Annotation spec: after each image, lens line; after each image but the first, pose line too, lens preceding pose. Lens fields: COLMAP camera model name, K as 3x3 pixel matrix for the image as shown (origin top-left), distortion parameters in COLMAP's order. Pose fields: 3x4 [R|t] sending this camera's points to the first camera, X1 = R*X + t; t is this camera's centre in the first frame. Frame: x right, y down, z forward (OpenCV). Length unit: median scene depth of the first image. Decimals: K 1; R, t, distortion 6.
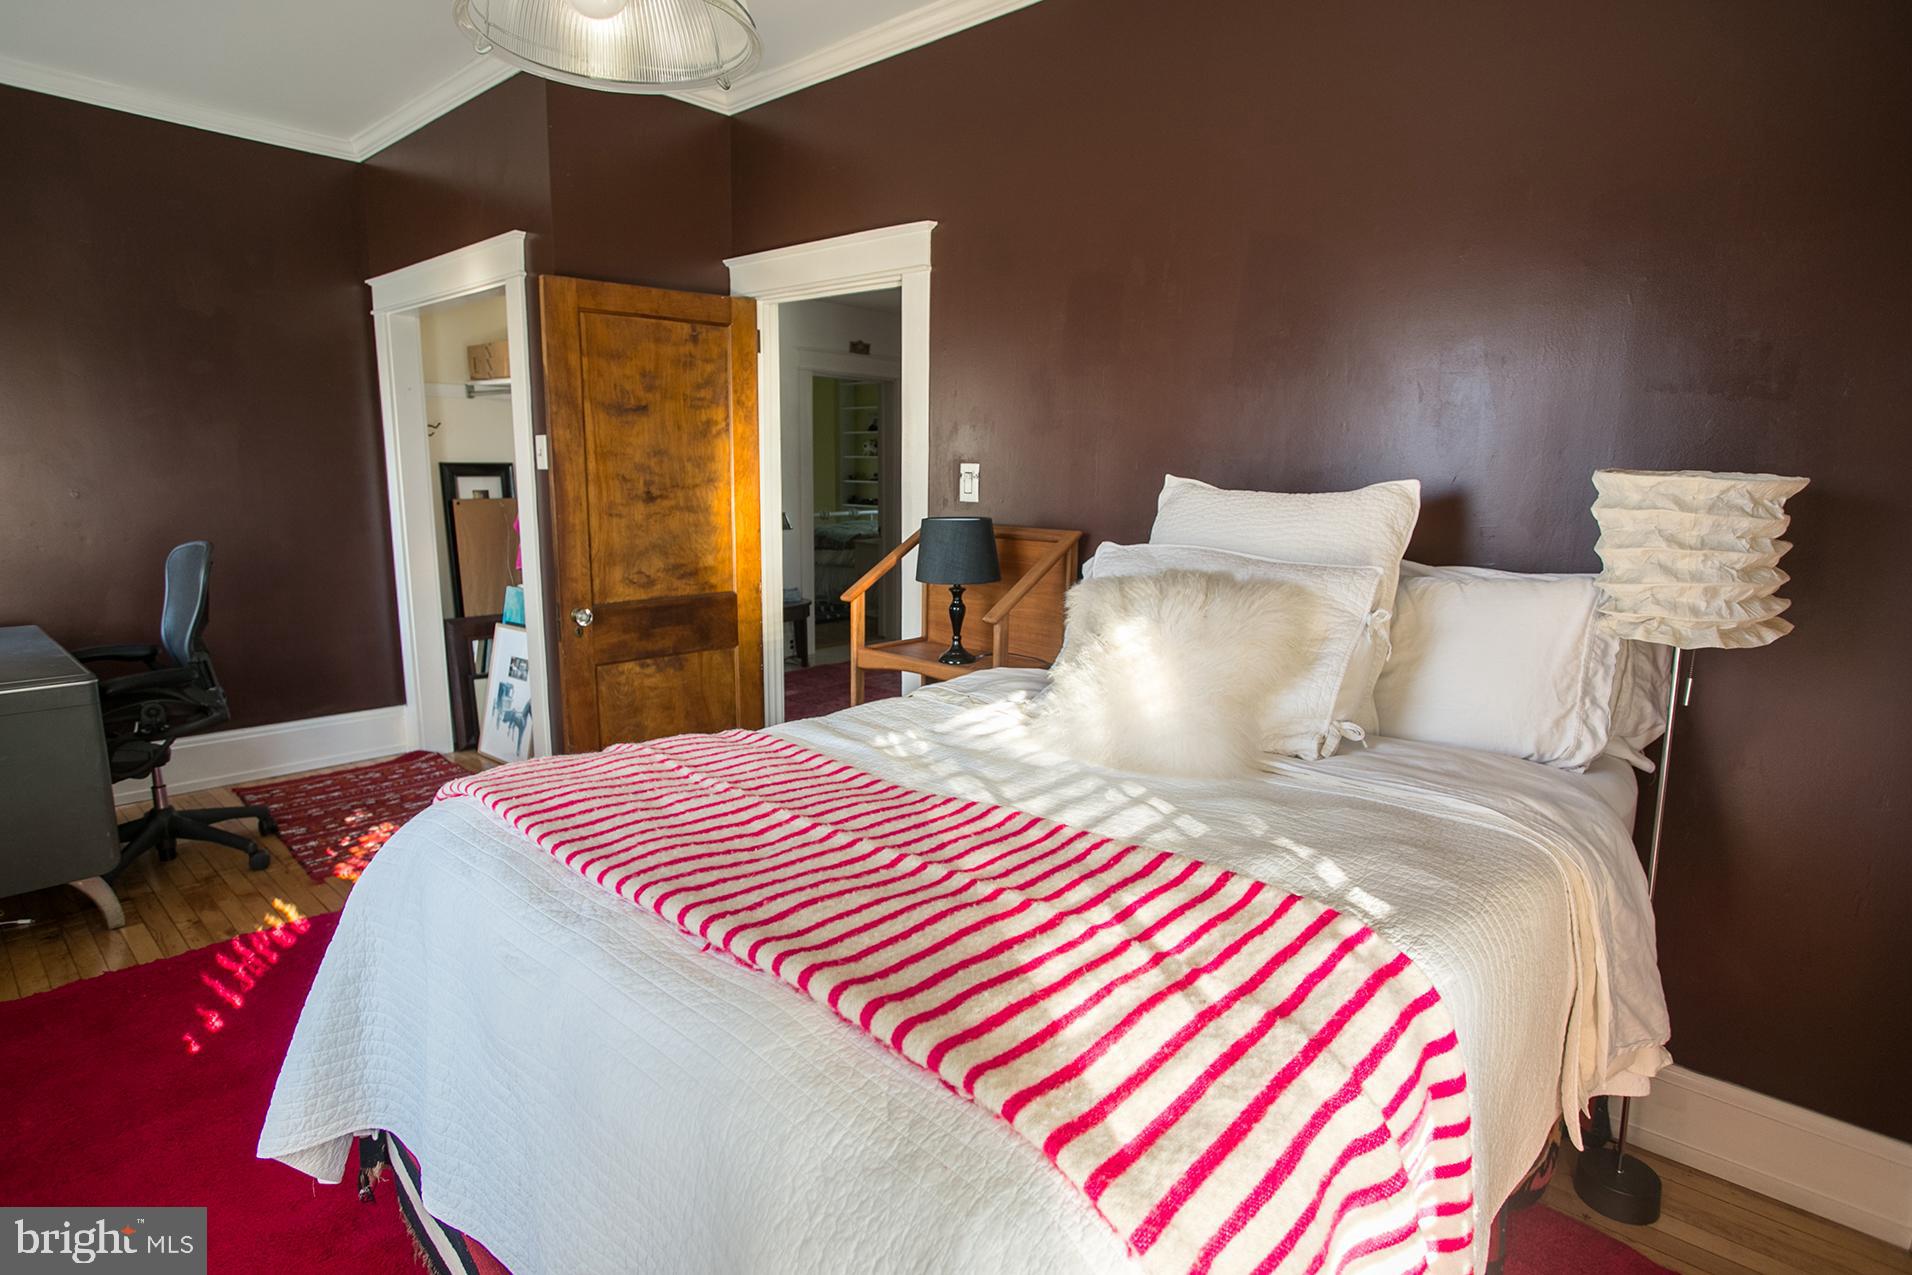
lens RADIAL K [[973.6, 0, 928.8], [0, 973.6, 634.3], [0, 0, 1]] dist [-0.025596, 0.000966]
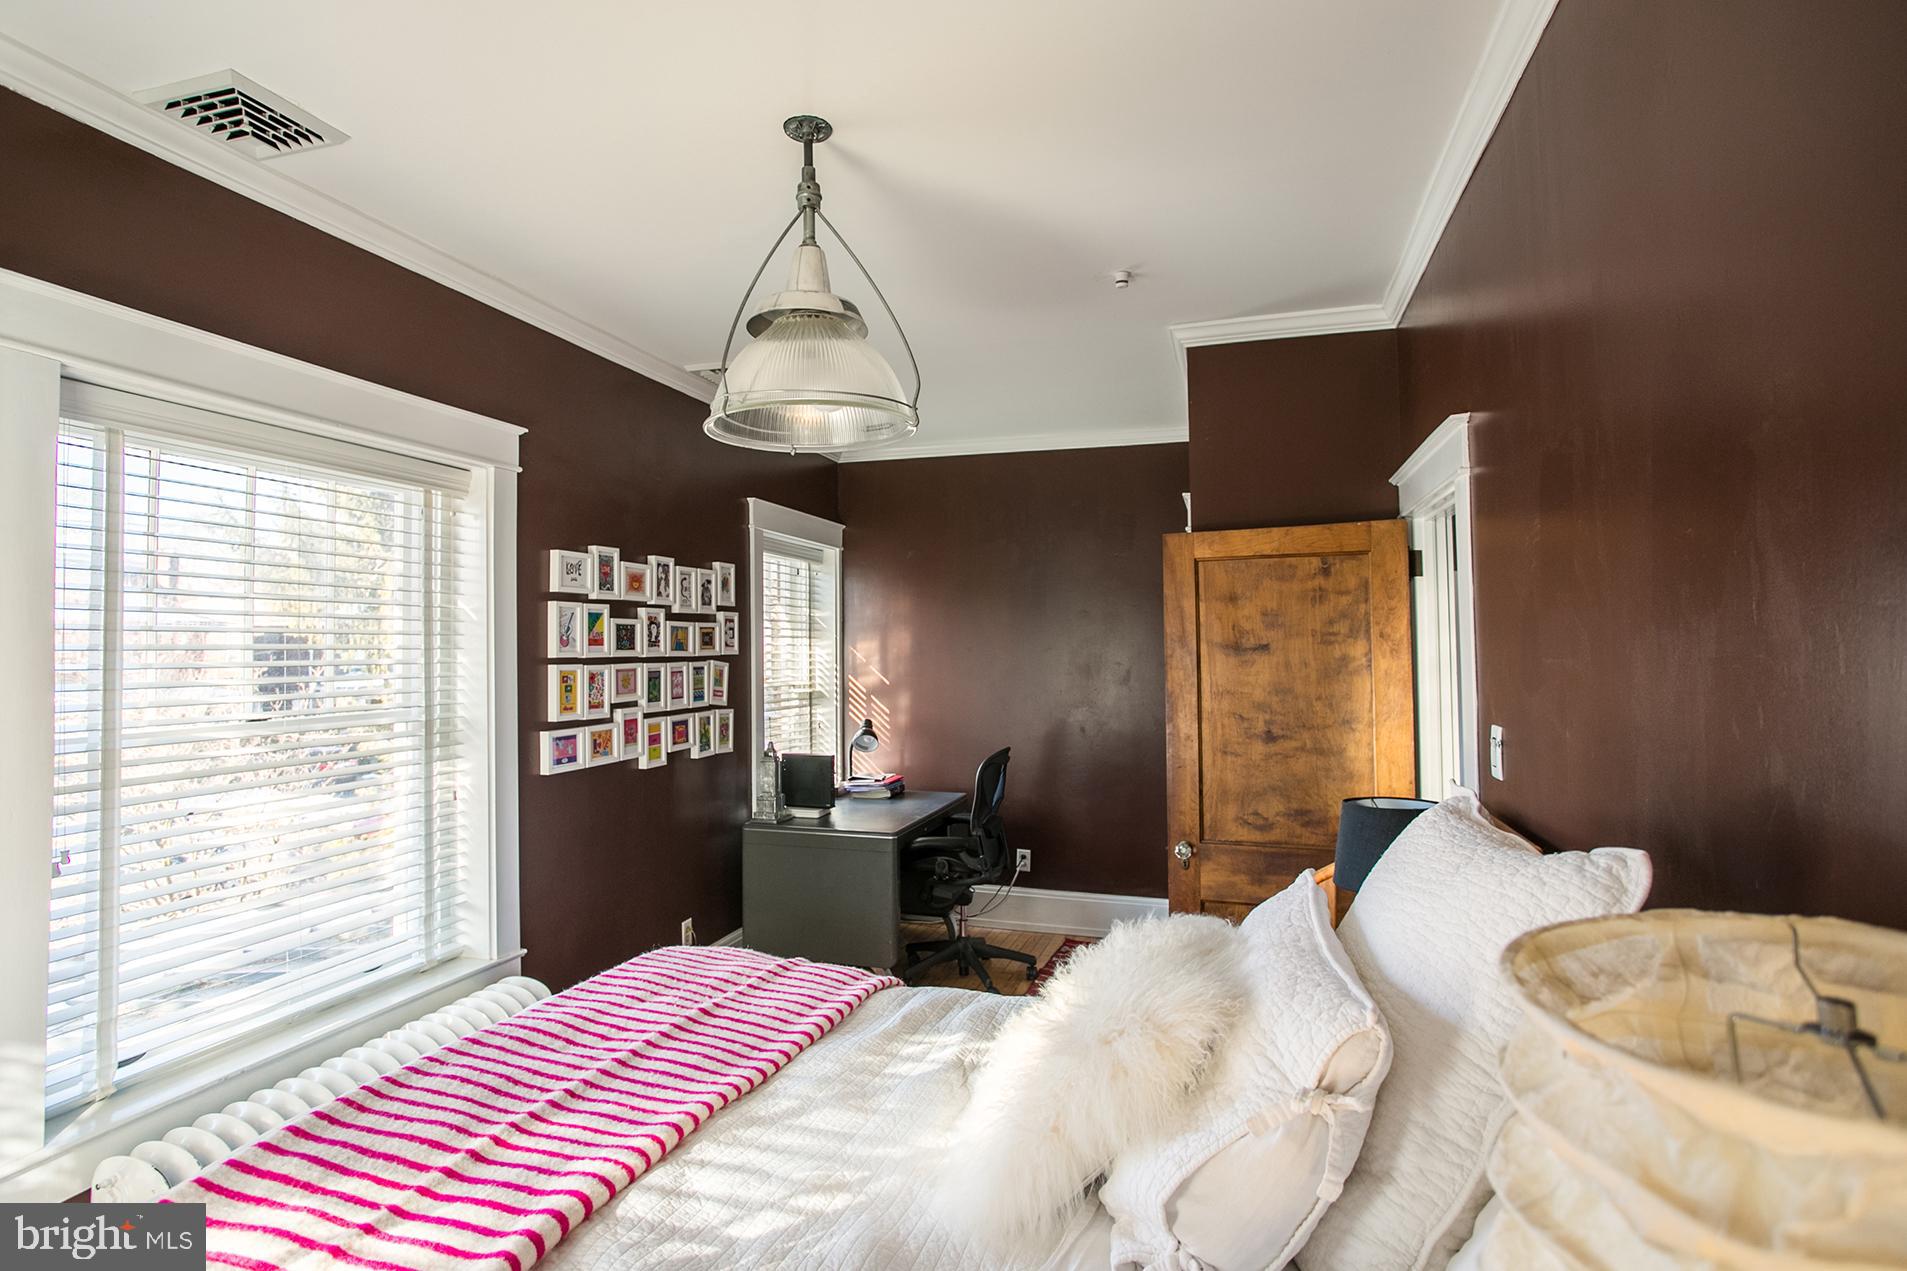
lens RADIAL K [[971.0, 0, 926.3], [0, 971.0, 632.3], [0, 0, 1]] dist [-0.025596, 0.000966]
pose [[0.427834, -0.031245, -0.903317, 0.441300], [-0.144351, 0.984213, -0.102412, -0.096423], [0.892256, 0.174210, 0.416569, 0.279055]]
